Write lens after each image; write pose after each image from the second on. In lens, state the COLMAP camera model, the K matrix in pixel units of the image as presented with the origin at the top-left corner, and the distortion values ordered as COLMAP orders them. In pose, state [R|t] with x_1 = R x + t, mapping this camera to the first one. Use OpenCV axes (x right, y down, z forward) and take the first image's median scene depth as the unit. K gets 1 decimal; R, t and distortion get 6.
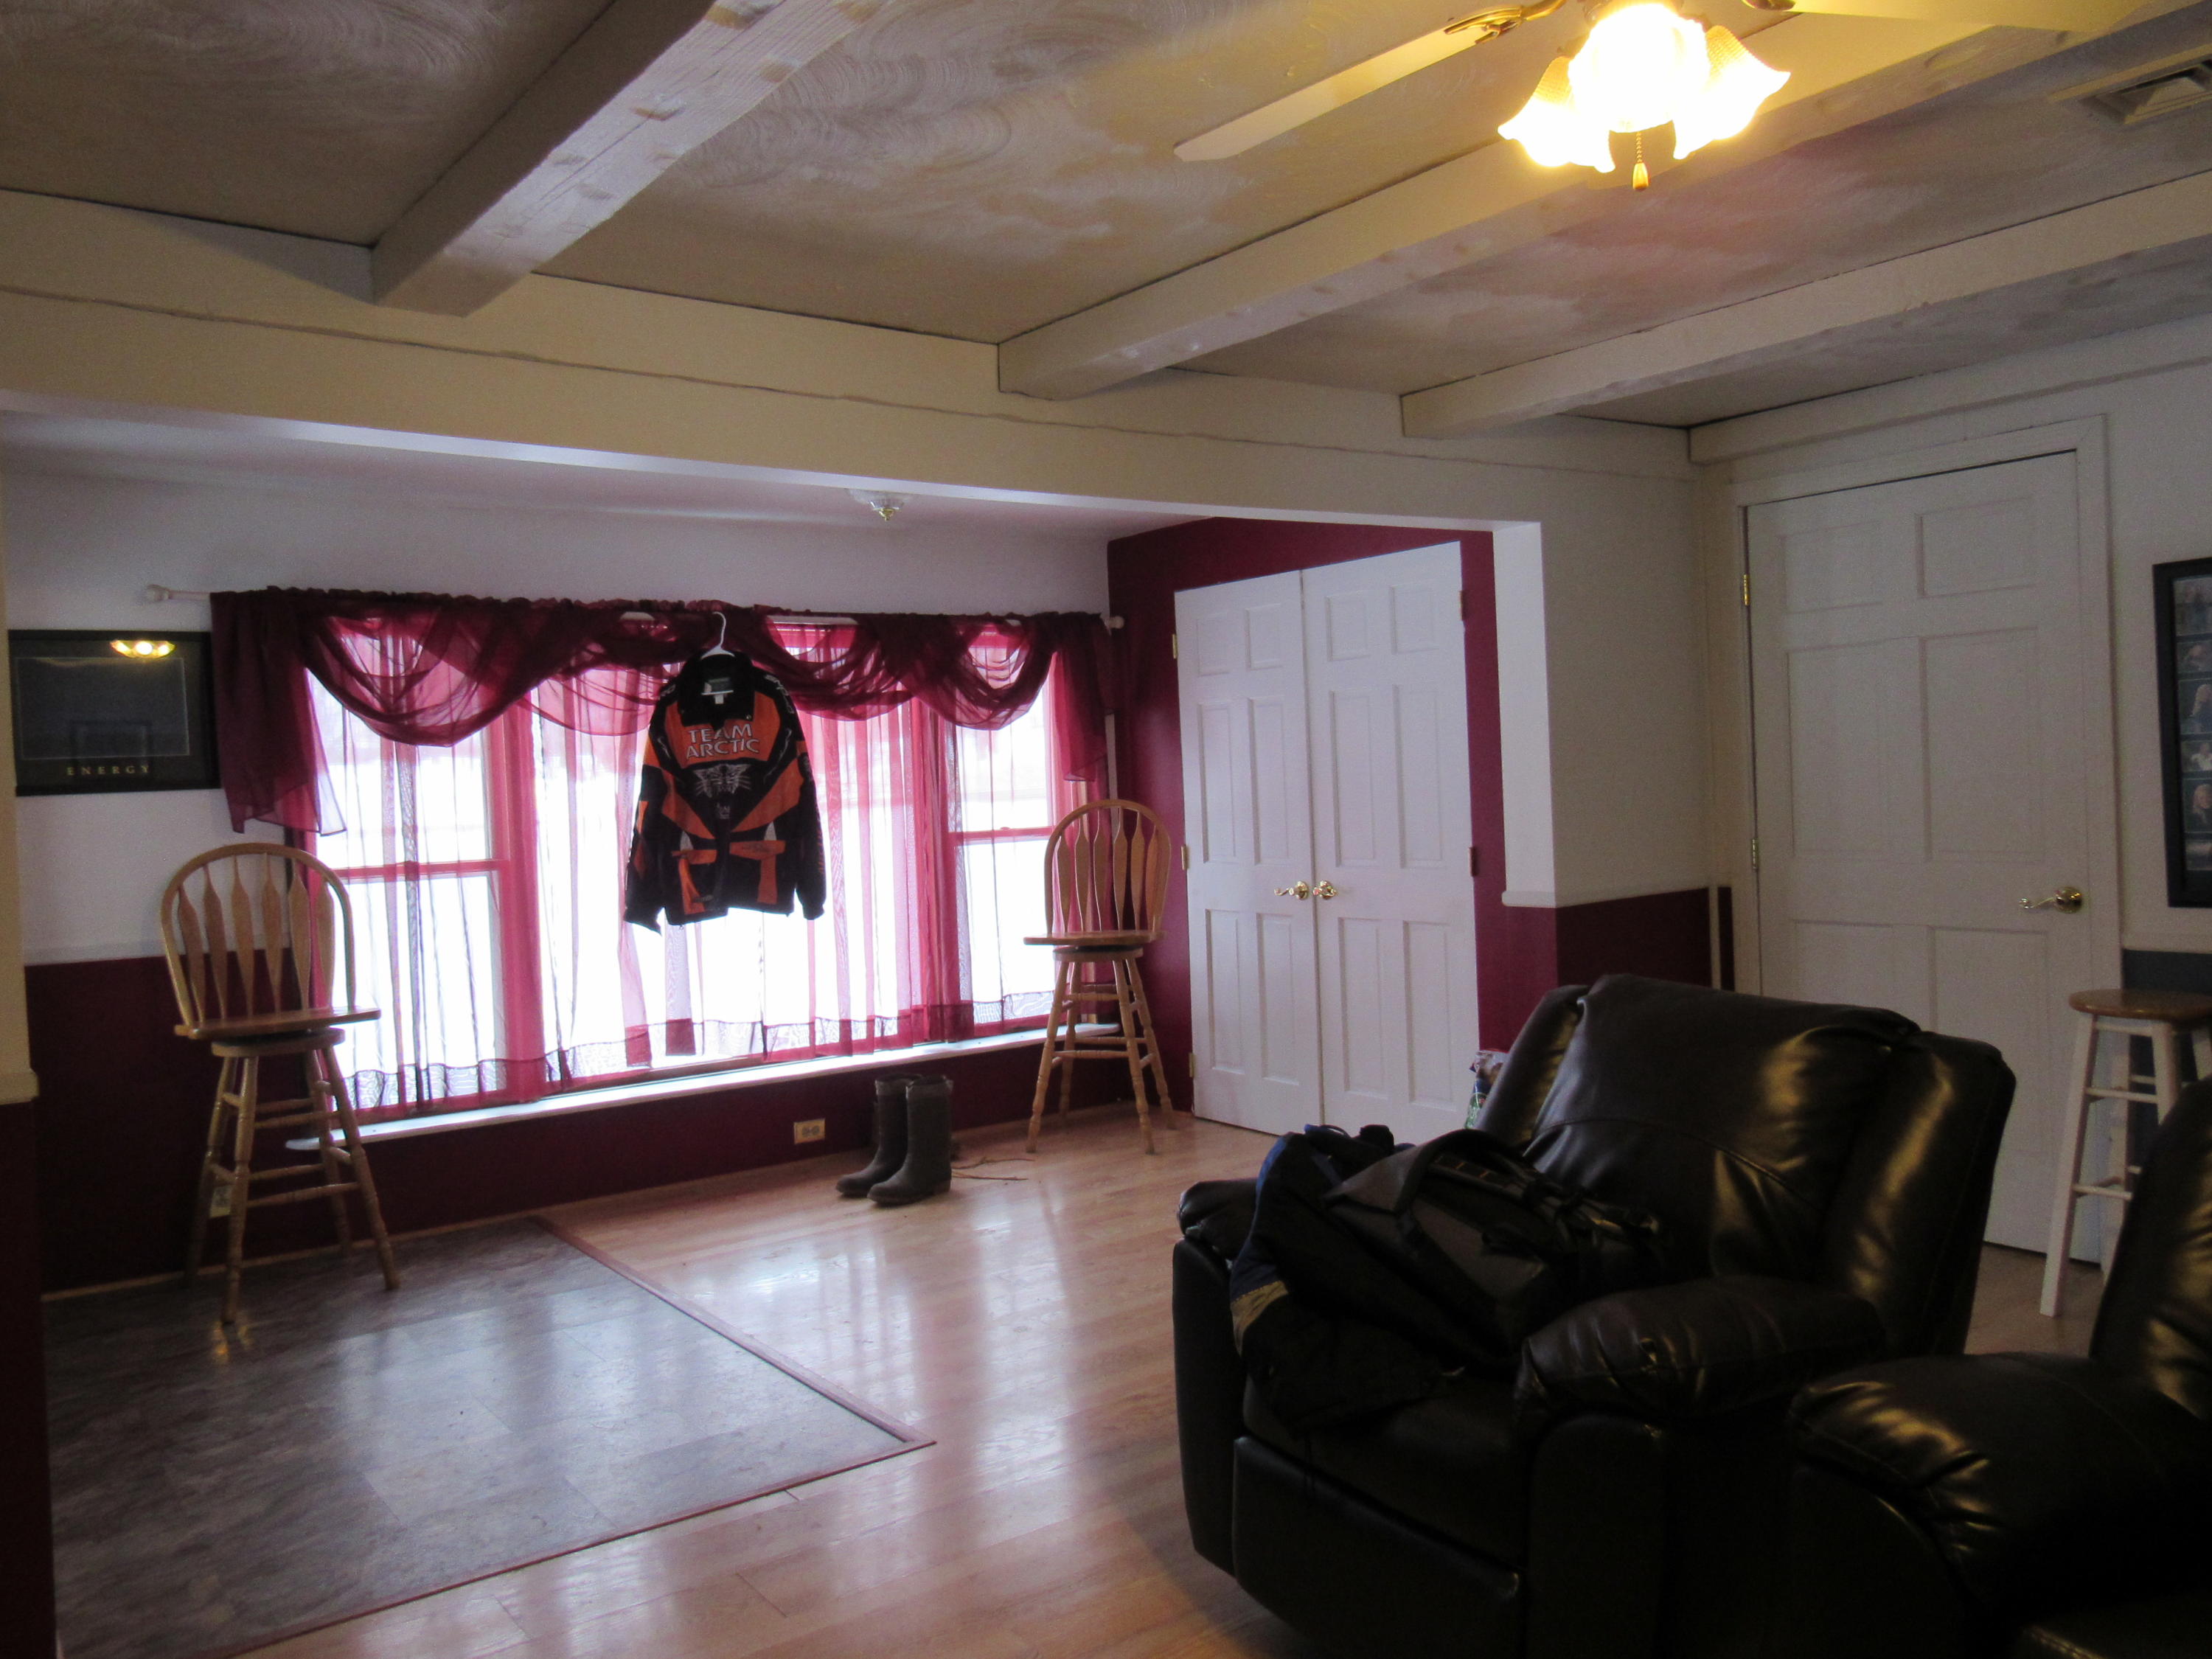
lens RADIAL K [[1716.6, 0, 1106.0], [0, 1716.6, 829.5], [0, 0, 1]] dist [0.044115, 0.002010]
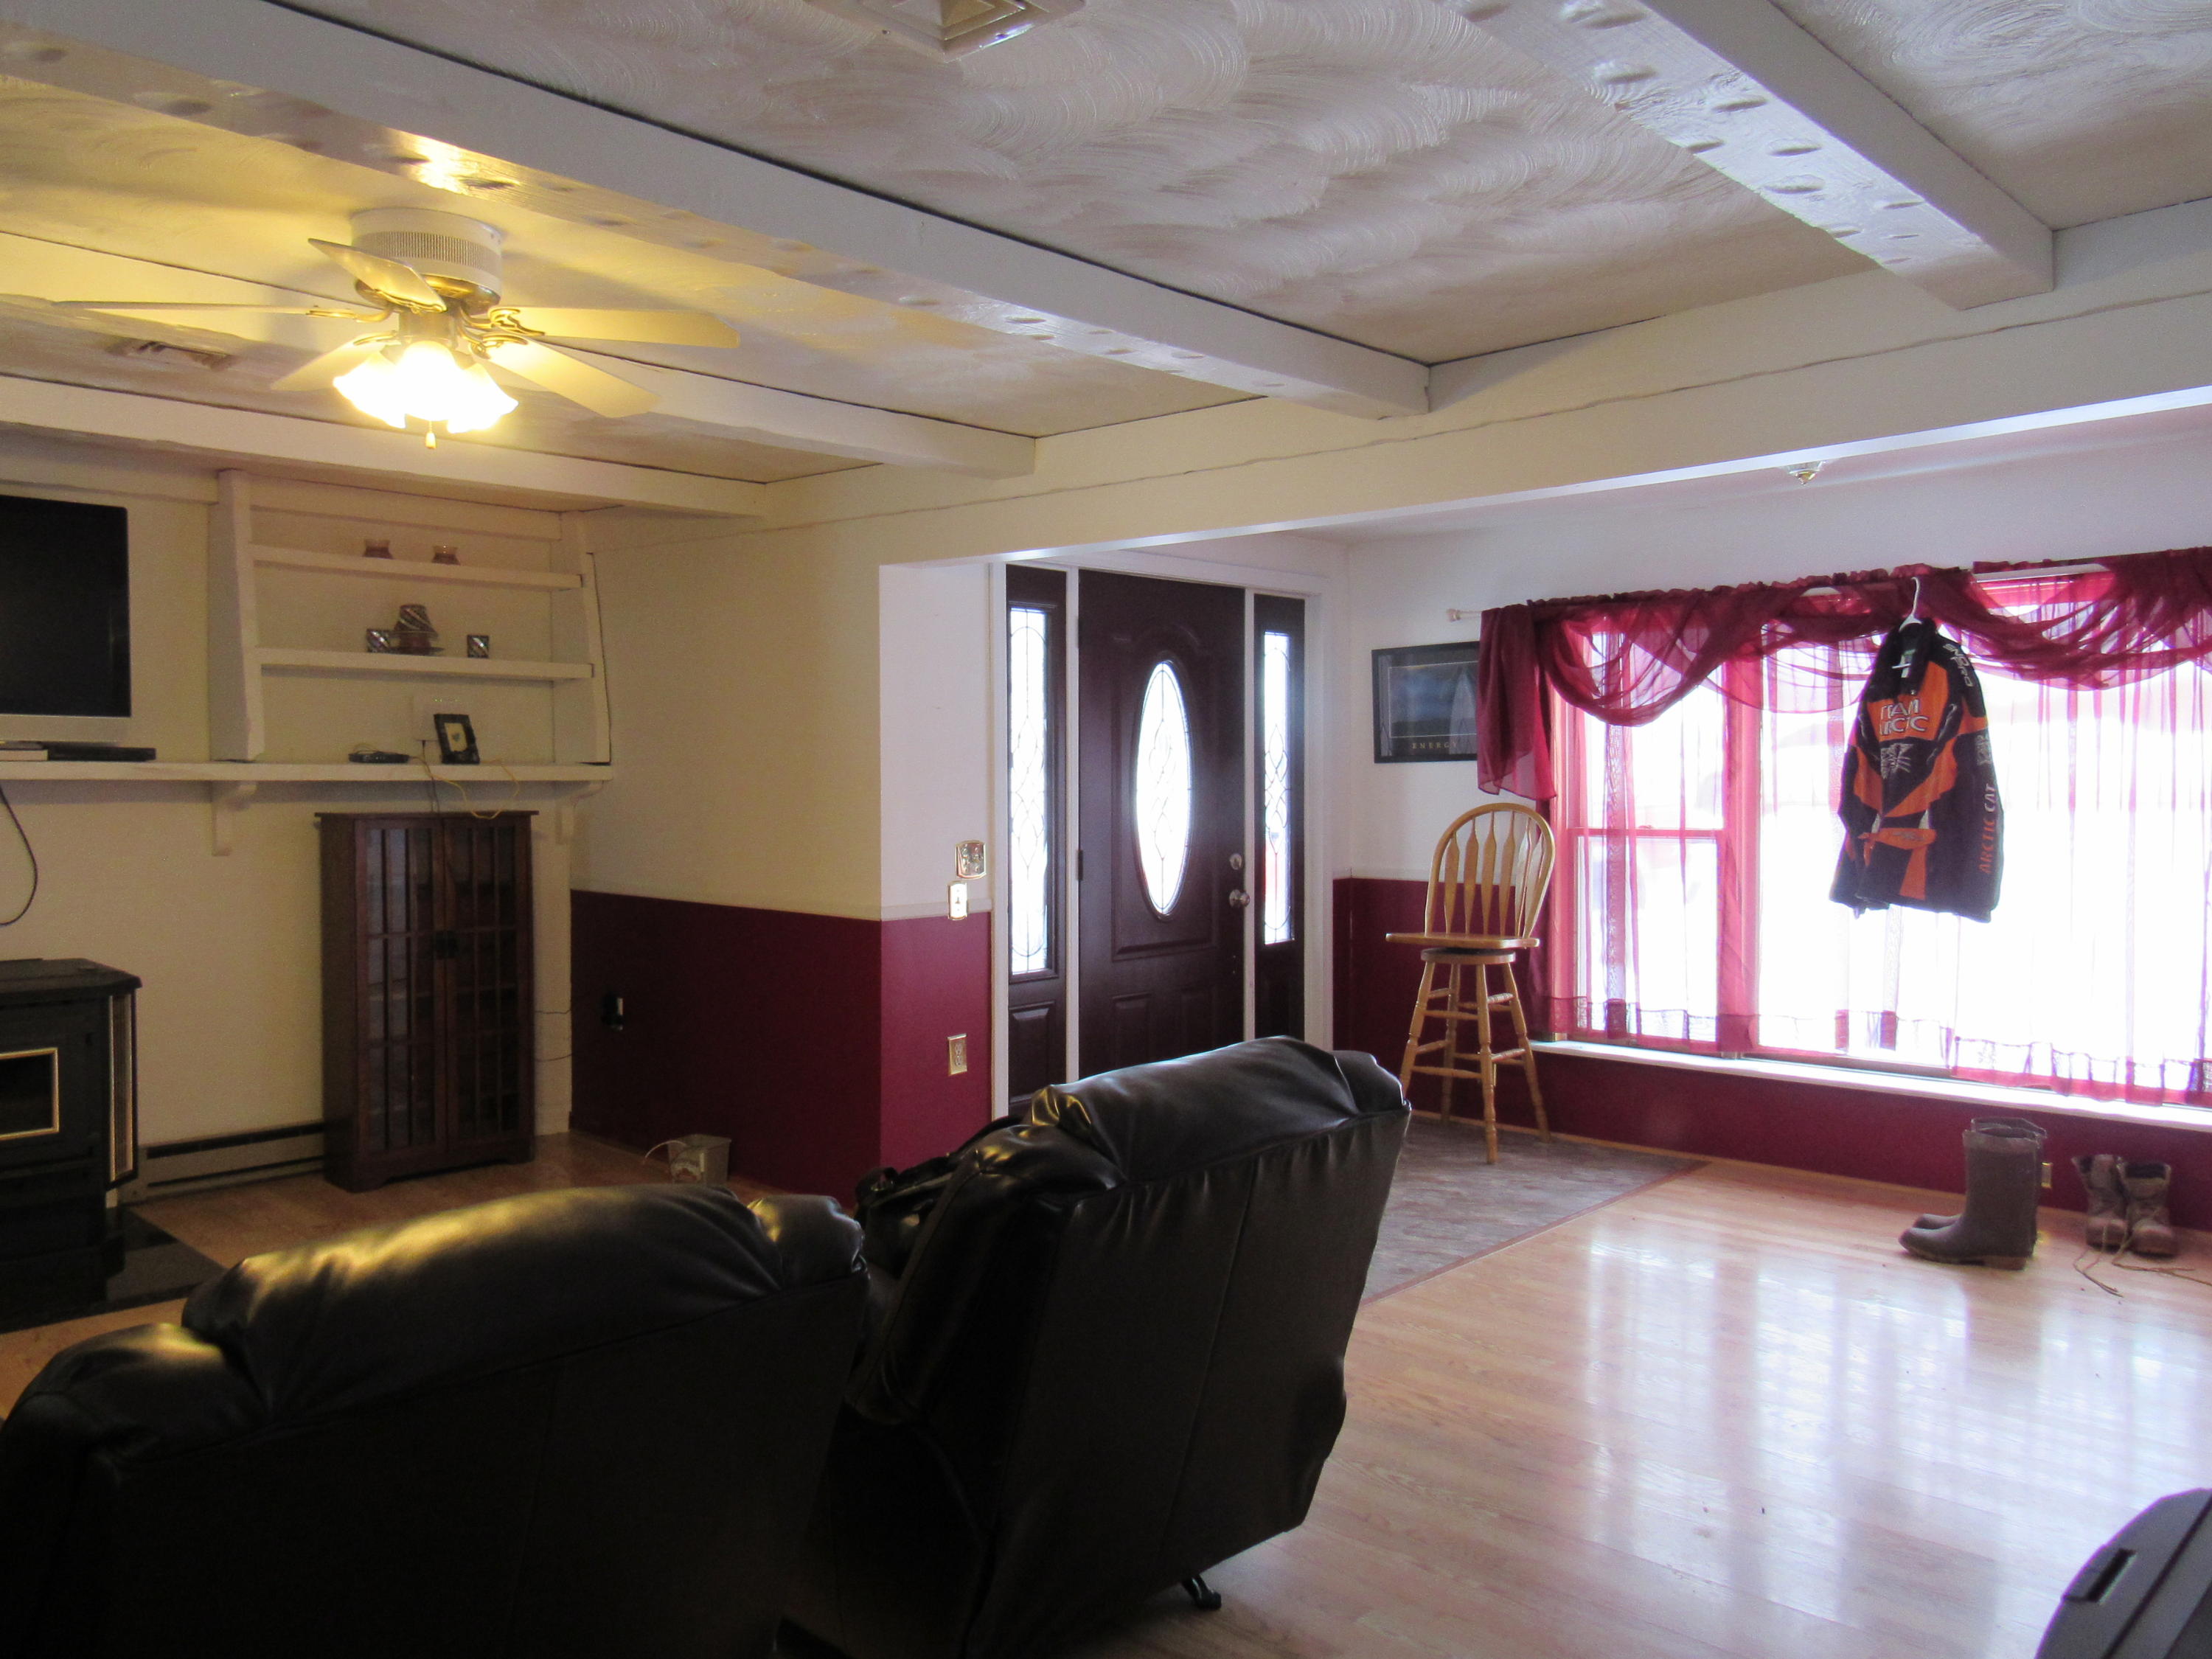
lens RADIAL K [[1716.6, 0, 1106.0], [0, 1716.6, 829.5], [0, 0, 1]] dist [0.044115, 0.002010]
pose [[0.190032, 0.064887, -0.979631, 0.658839], [-0.027901, 0.997767, 0.060676, -0.039173], [0.981381, 0.015802, 0.191419, 0.435739]]
